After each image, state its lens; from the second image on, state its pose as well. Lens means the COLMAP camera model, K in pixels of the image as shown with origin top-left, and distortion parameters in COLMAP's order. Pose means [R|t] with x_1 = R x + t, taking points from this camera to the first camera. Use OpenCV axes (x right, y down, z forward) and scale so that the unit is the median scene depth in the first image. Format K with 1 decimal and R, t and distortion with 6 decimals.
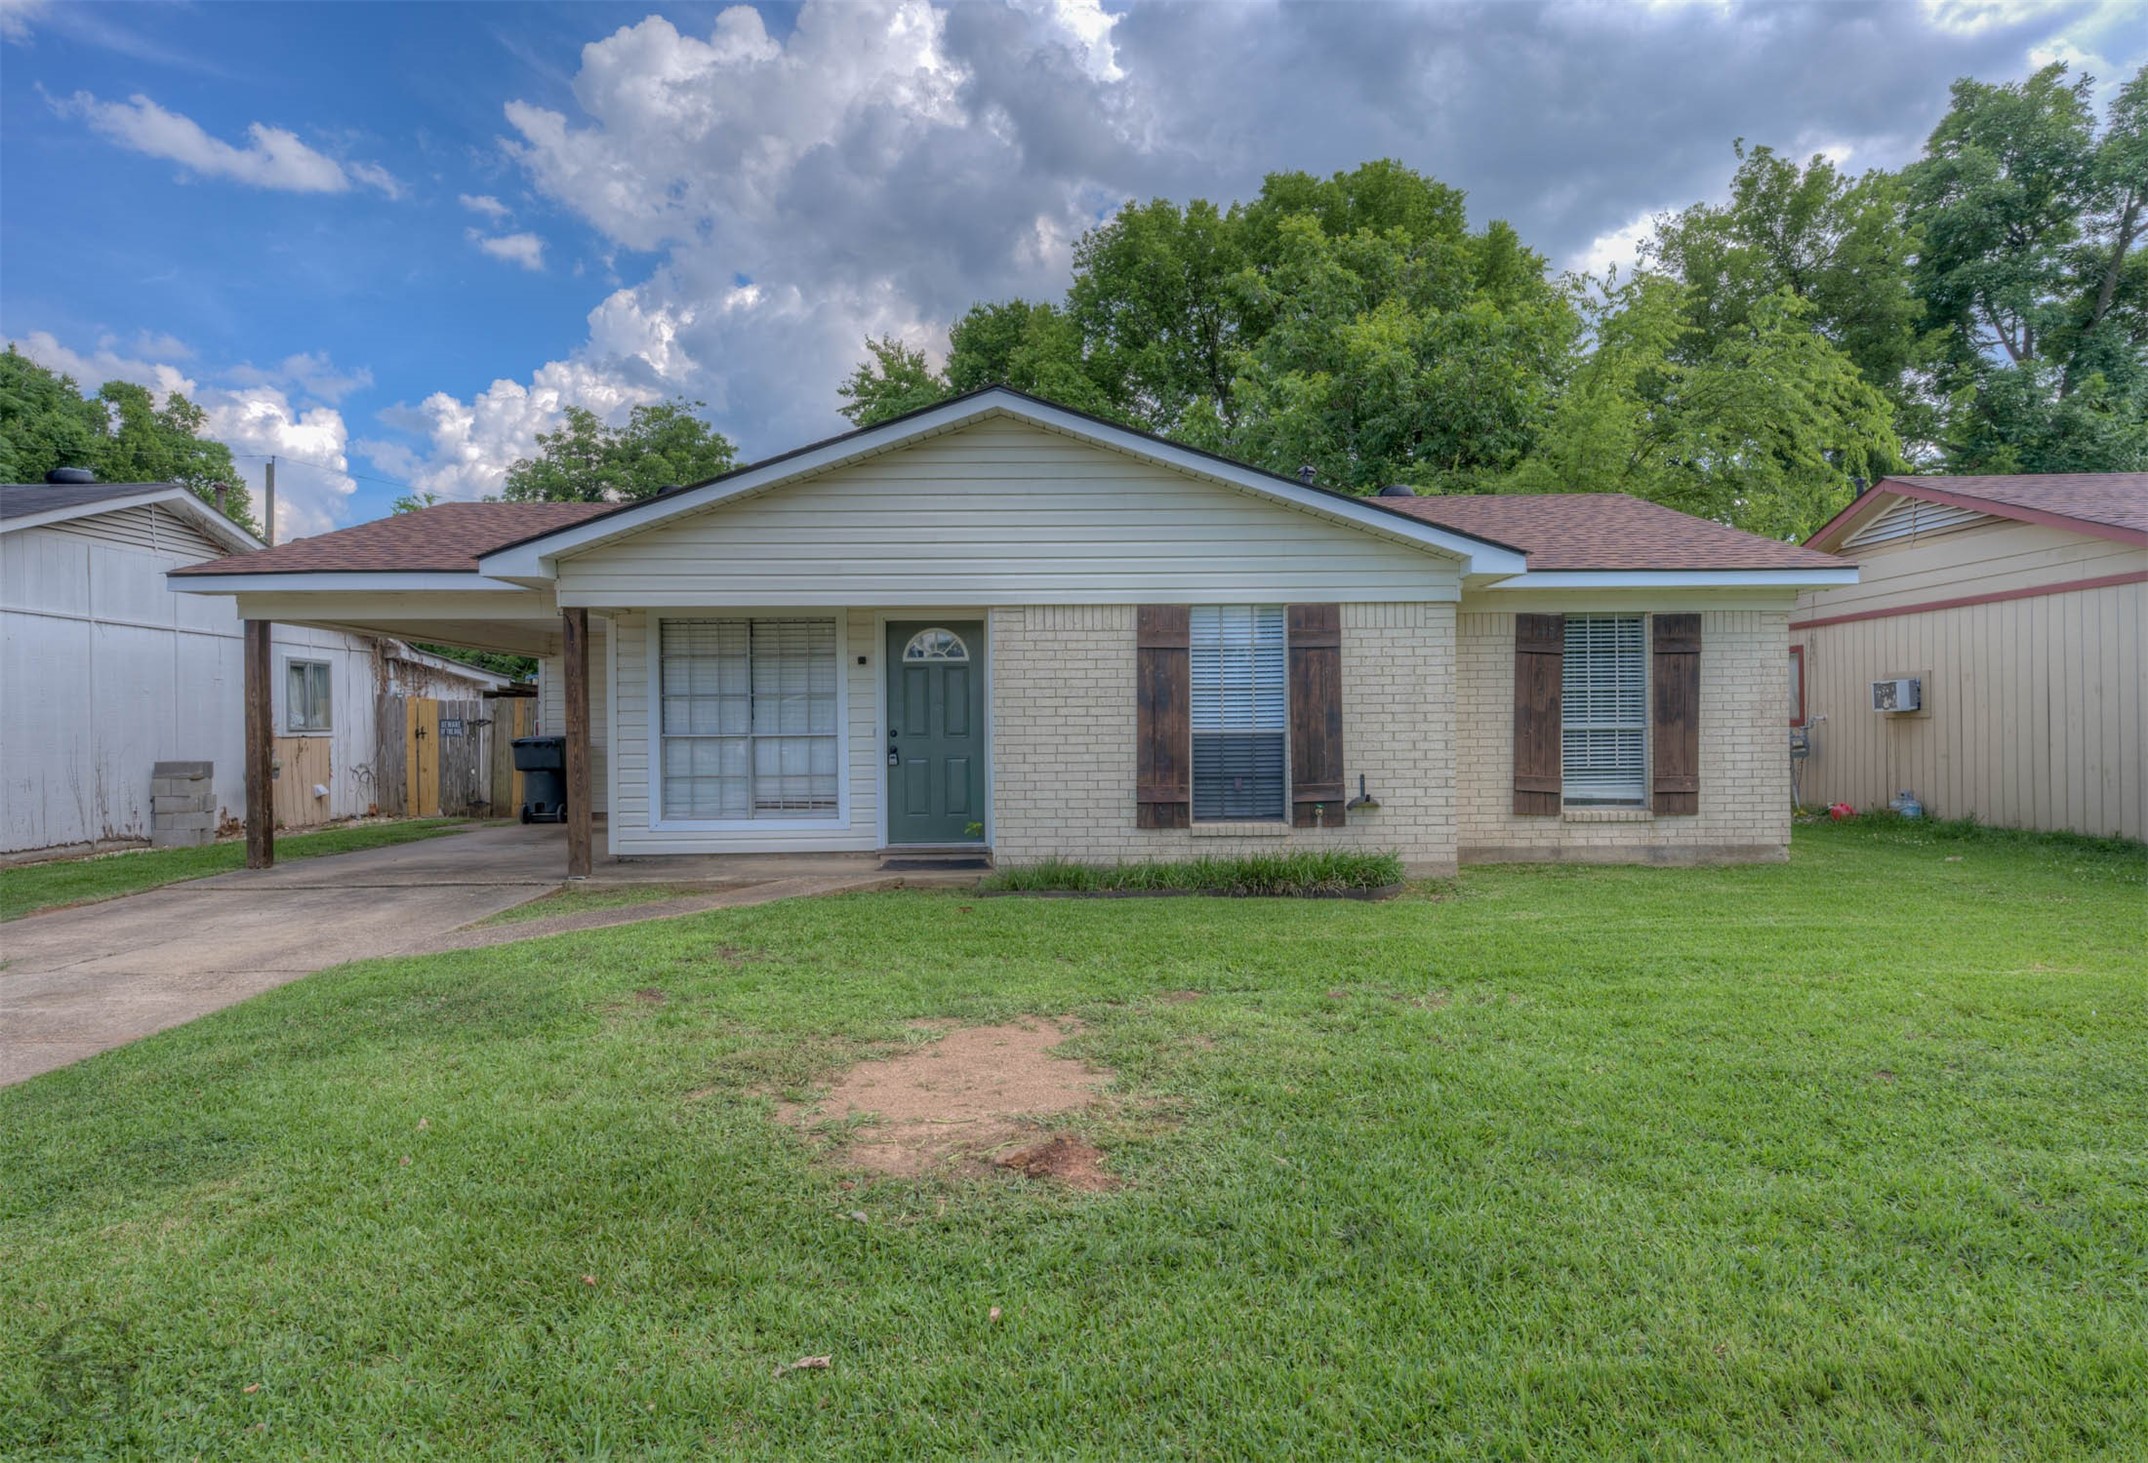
lens RADIAL K [[1186.9, 0, 1104.2], [0, 1186.9, 731.6], [0, 0, 1]] dist [0.019772, -0.001078]
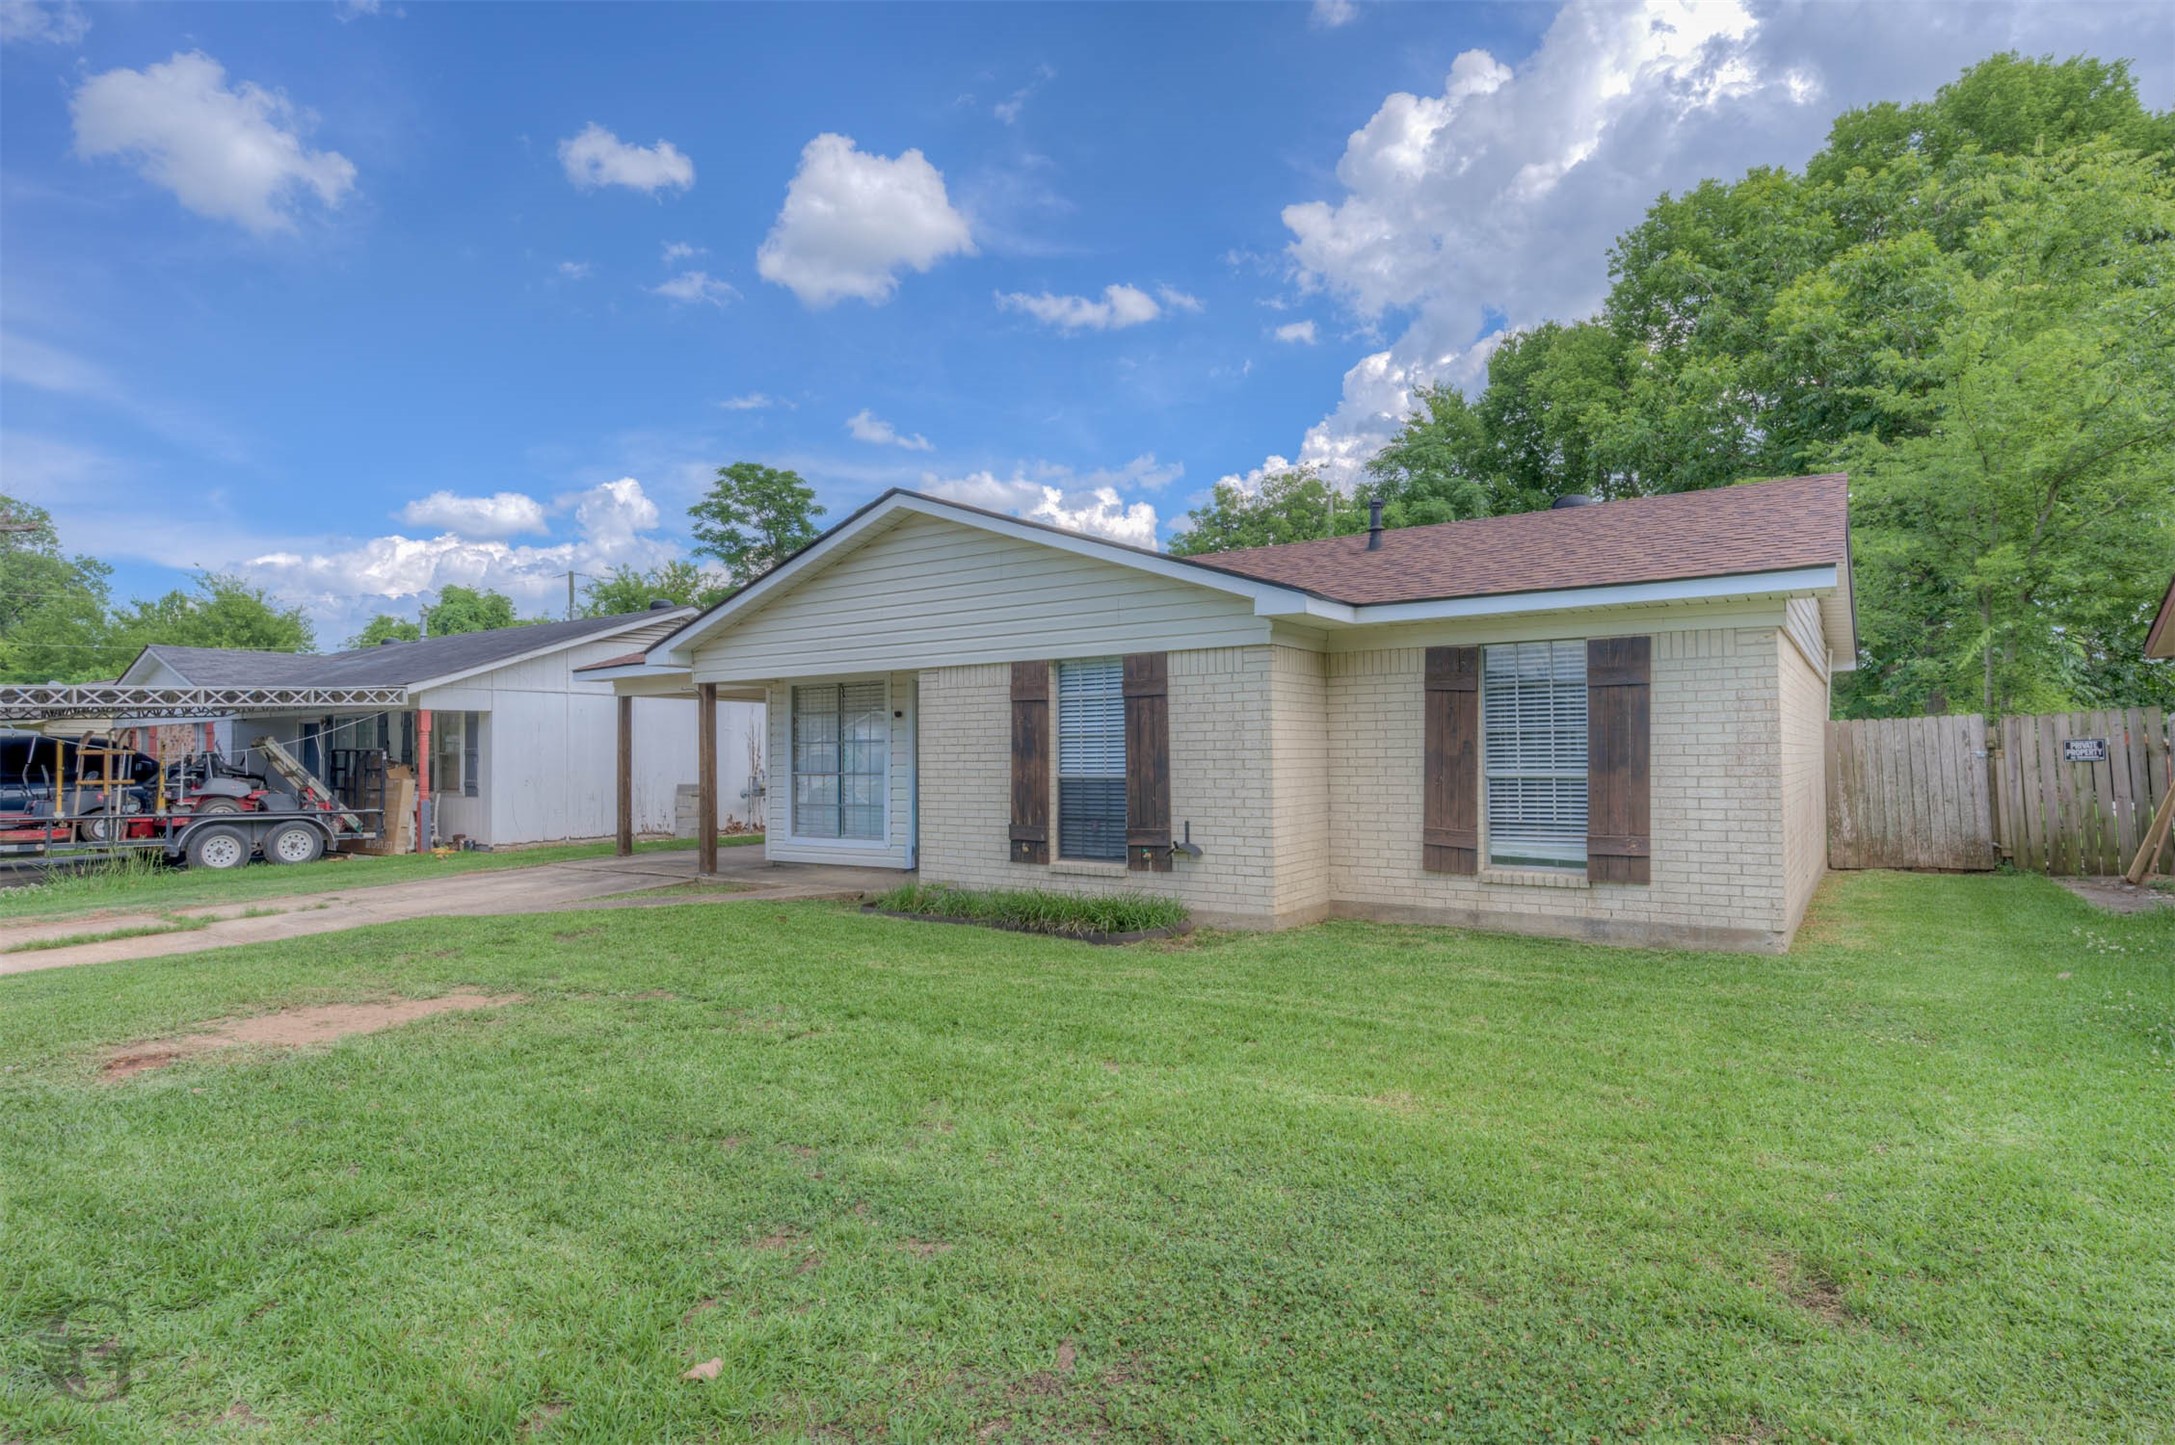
lens RADIAL K [[1118.5, 0, 1102.7], [0, 1118.5, 719.3], [0, 0, 1]] dist [0.002532, -0.003055]
pose [[0.820346, -0.016559, -0.571627, 0.629253], [-0.001911, 0.999496, -0.031696, -0.017575], [0.571864, 0.027094, 0.819901, 0.163412]]
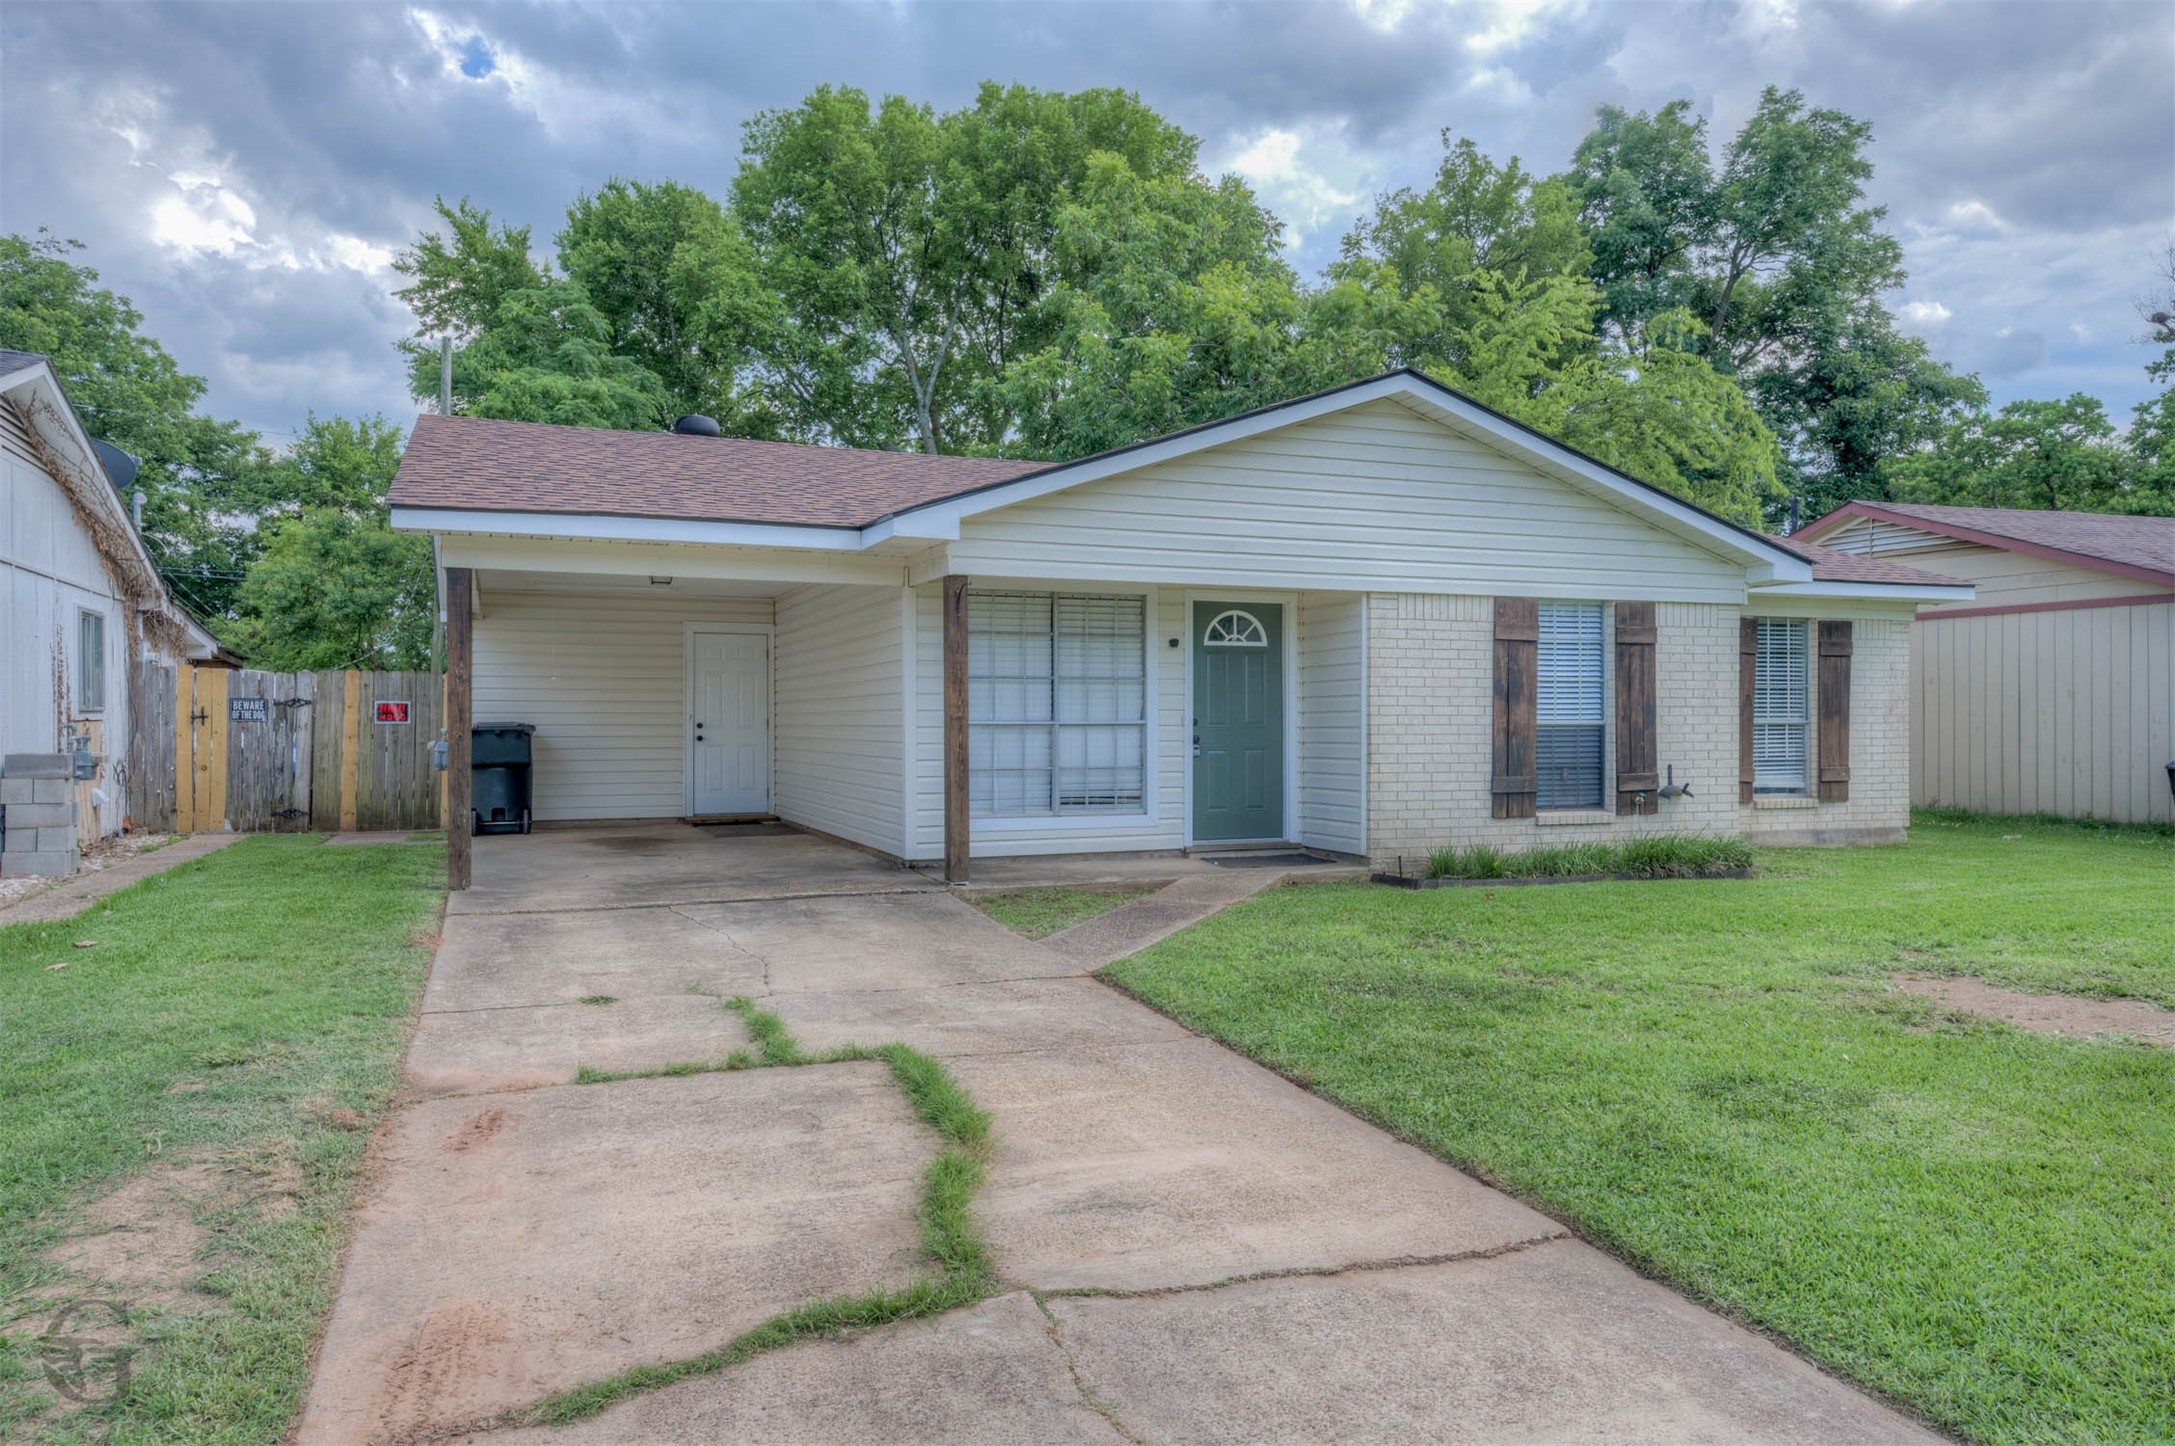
lens RADIAL K [[1421.1, 0, 1080.9], [0, 1421.1, 726.0], [0, 0, 1]] dist [0.053727, 0.001987]
pose [[0.934976, 0.007613, 0.354628, -0.652262], [-0.007642, 0.999970, -0.001317, 0.006620], [-0.354628, -0.001479, 0.935006, -0.006862]]
